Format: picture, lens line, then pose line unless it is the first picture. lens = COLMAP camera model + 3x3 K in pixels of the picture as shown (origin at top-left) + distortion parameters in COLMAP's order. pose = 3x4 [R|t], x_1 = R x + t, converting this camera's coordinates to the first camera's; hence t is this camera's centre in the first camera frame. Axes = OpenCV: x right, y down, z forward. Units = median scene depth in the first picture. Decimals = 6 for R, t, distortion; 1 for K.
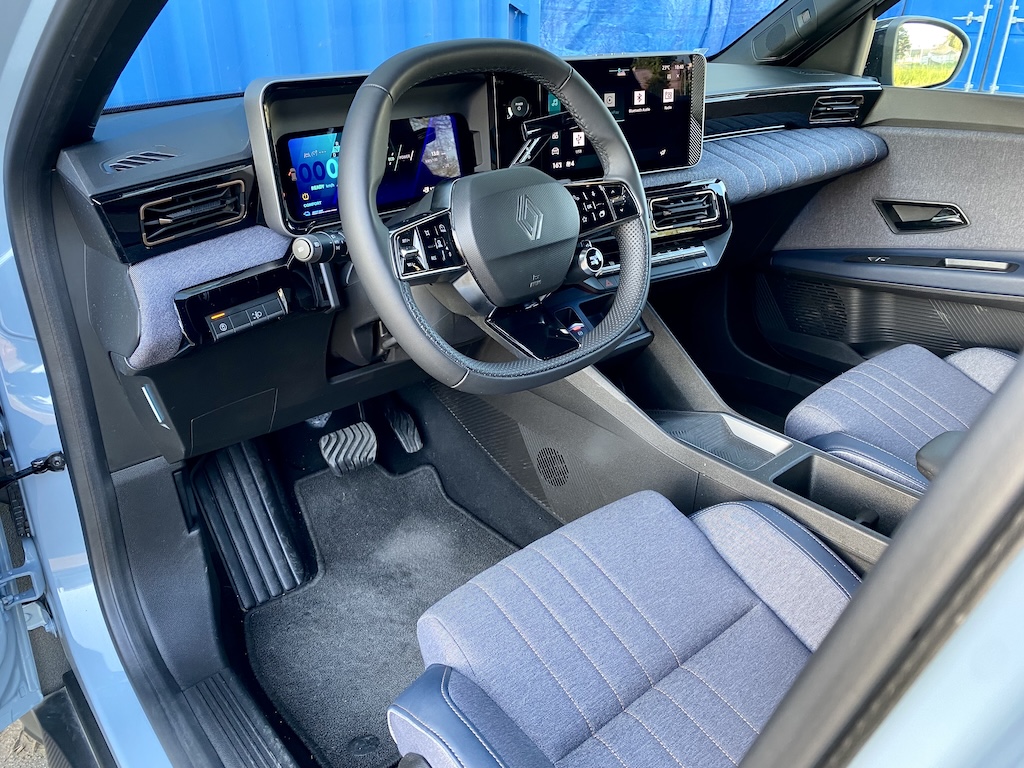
lens RADIAL K [[761.8, 0, 505.1], [0, 761.8, 382.0], [0, 0, 1]] dist [0.052085, -0.055656]
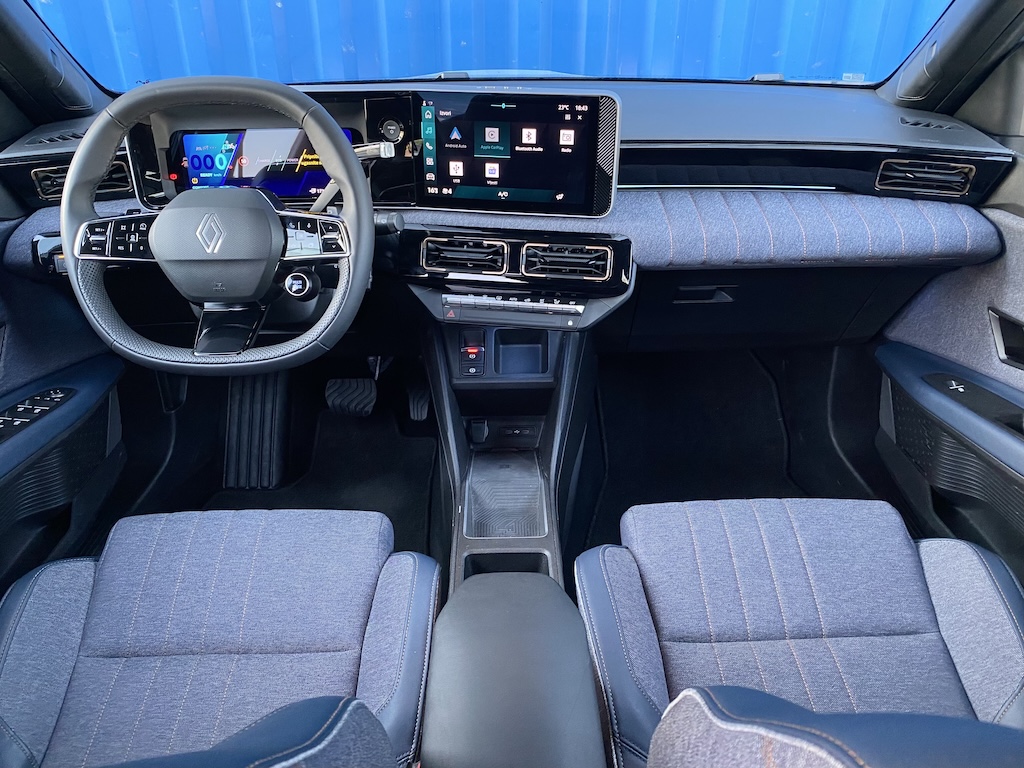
lens RADIAL K [[761.8, 0, 511.0], [0, 761.8, 388.9], [0, 0, 1]] dist [0.052085, -0.055656]
pose [[0.786307, 0.312123, -0.533198, 0.765174], [-0.280142, 0.949311, 0.142582, -0.199933], [0.550674, 0.037257, 0.833888, 0.200790]]
